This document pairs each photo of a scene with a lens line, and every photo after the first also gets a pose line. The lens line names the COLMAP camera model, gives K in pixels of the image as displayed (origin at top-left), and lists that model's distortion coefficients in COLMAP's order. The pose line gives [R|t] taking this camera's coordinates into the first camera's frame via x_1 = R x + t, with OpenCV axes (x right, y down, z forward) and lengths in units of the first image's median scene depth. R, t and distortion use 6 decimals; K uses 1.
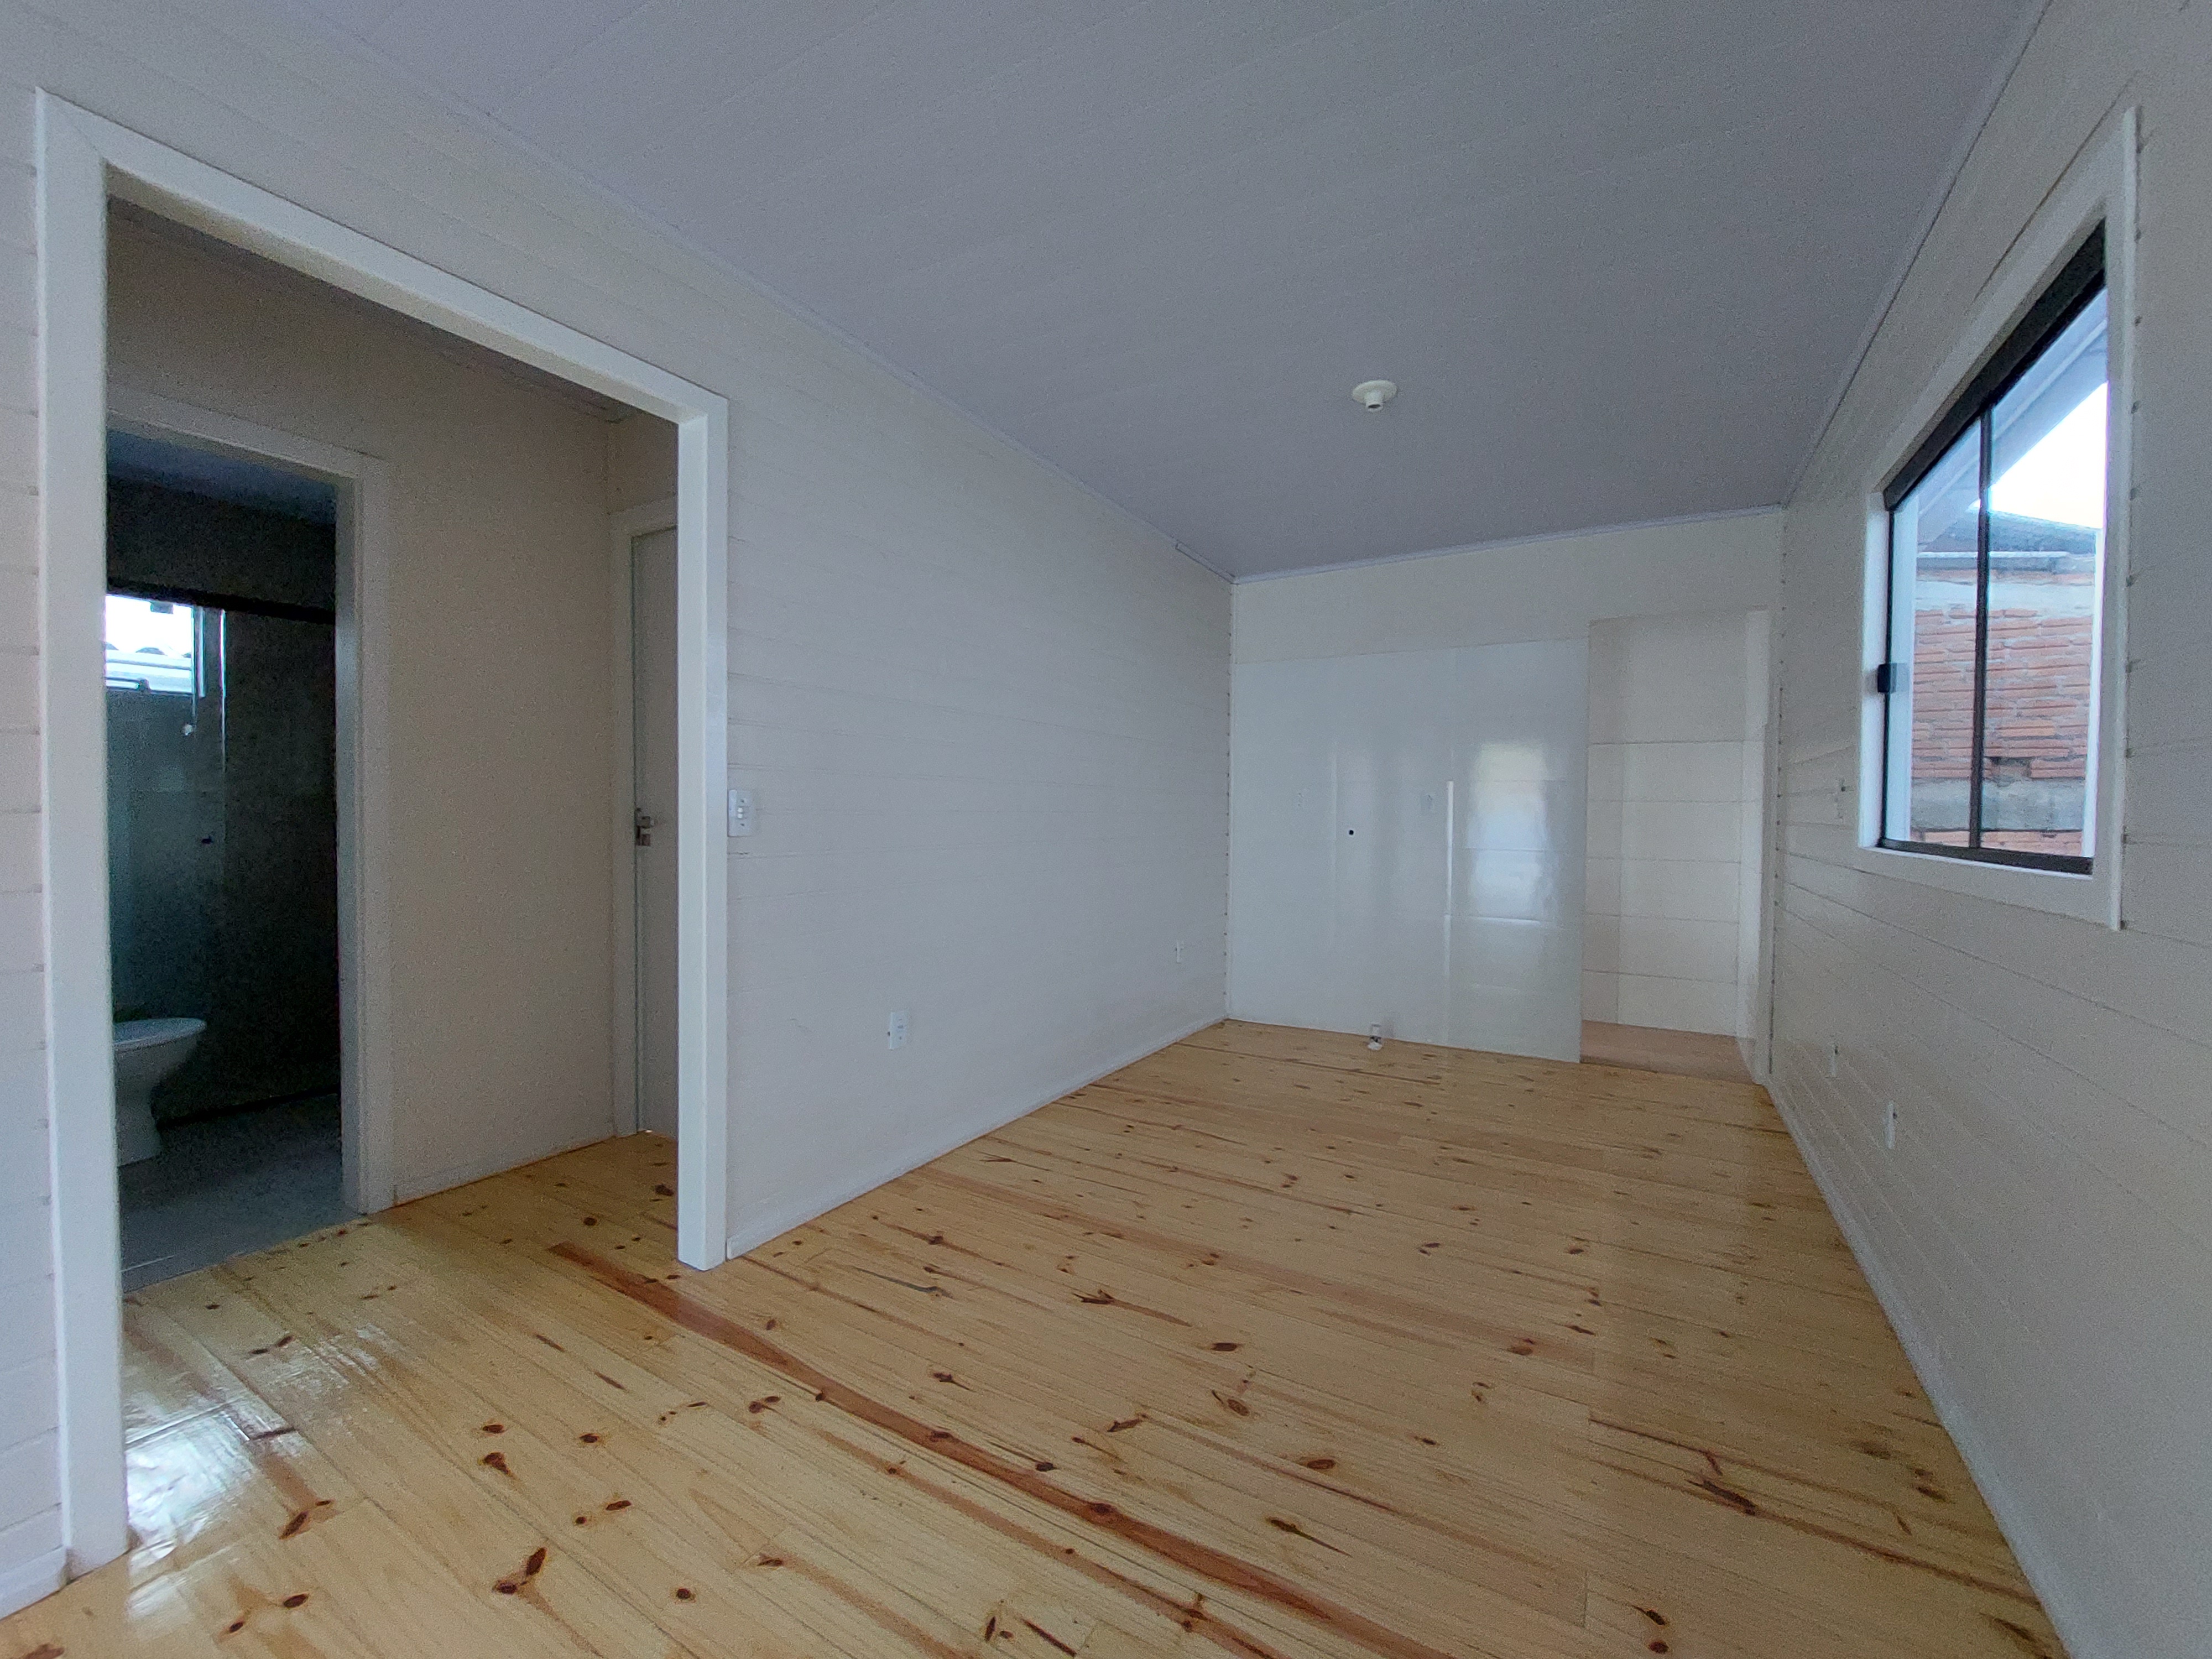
lens RADIAL K [[893.9, 0, 1110.7], [0, 893.9, 823.8], [0, 0, 1]] dist [-0.017053, 0.000106]
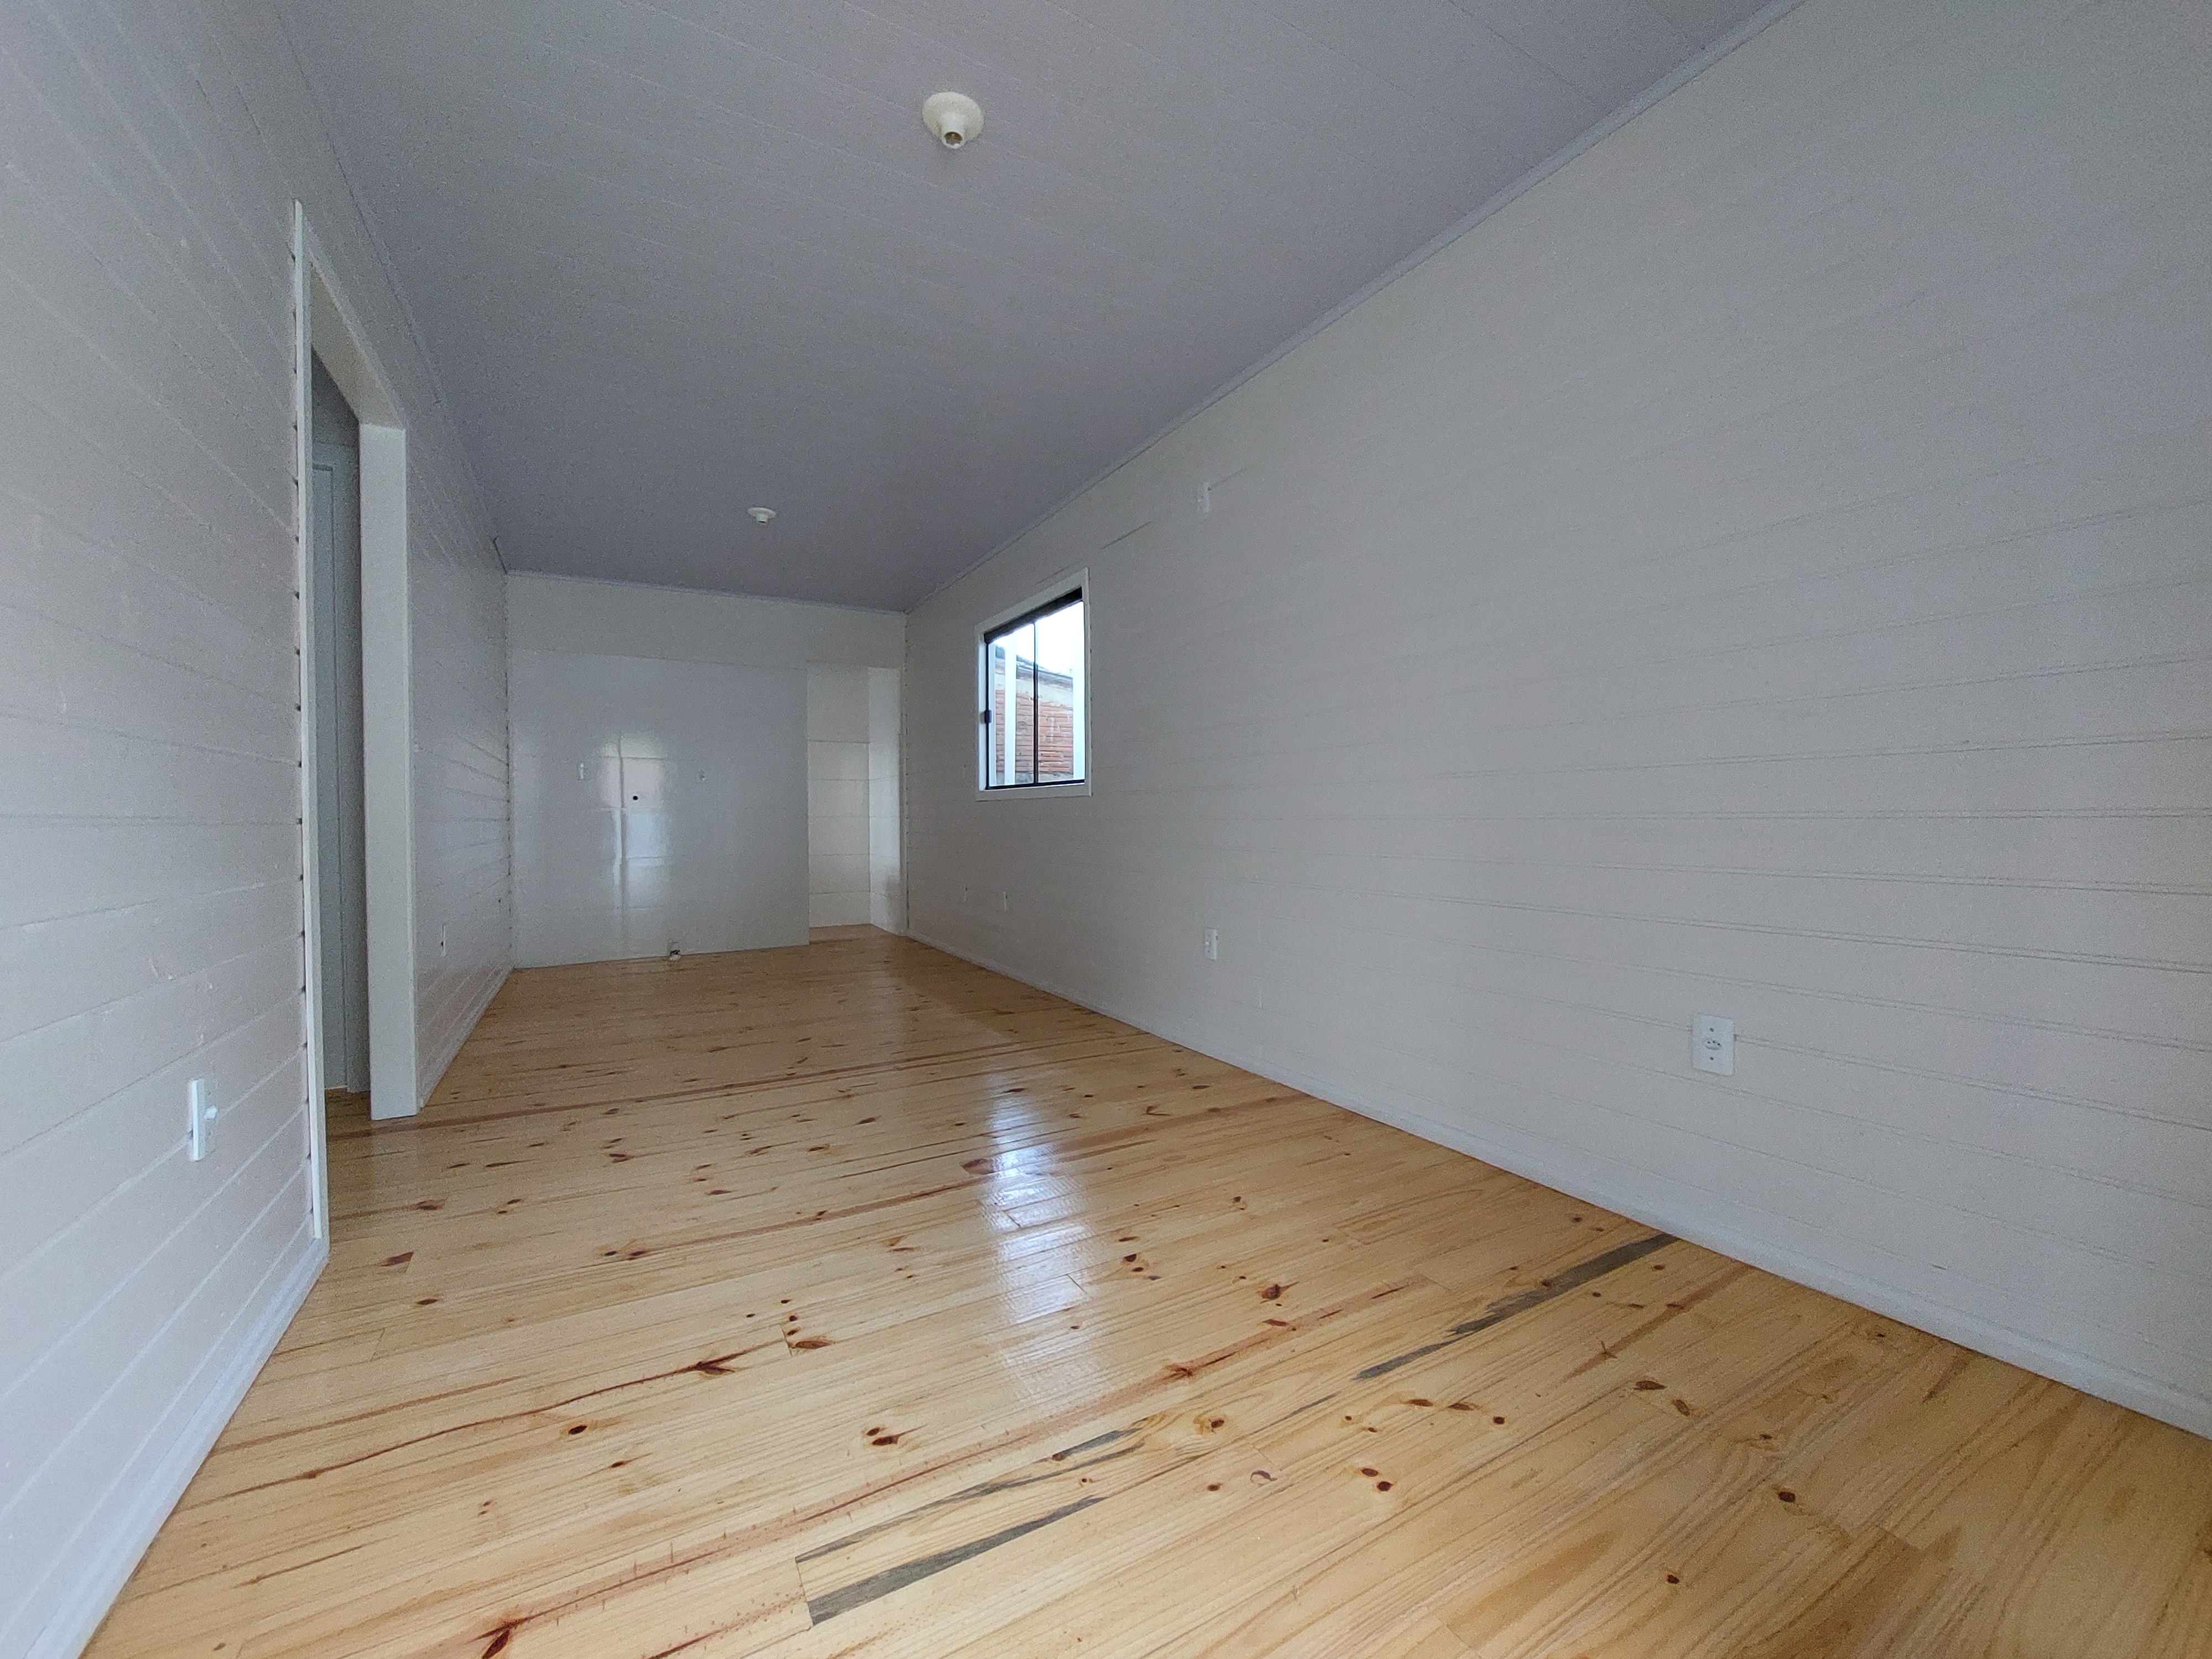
lens RADIAL K [[893.9, 0, 1110.5], [0, 893.9, 825.9], [0, 0, 1]] dist [-0.017053, 0.000106]
pose [[0.512666, -0.022038, 0.858306, -0.942153], [0.024660, 0.999636, 0.010938, 0.099981], [-0.858234, 0.015559, 0.513022, -0.448582]]
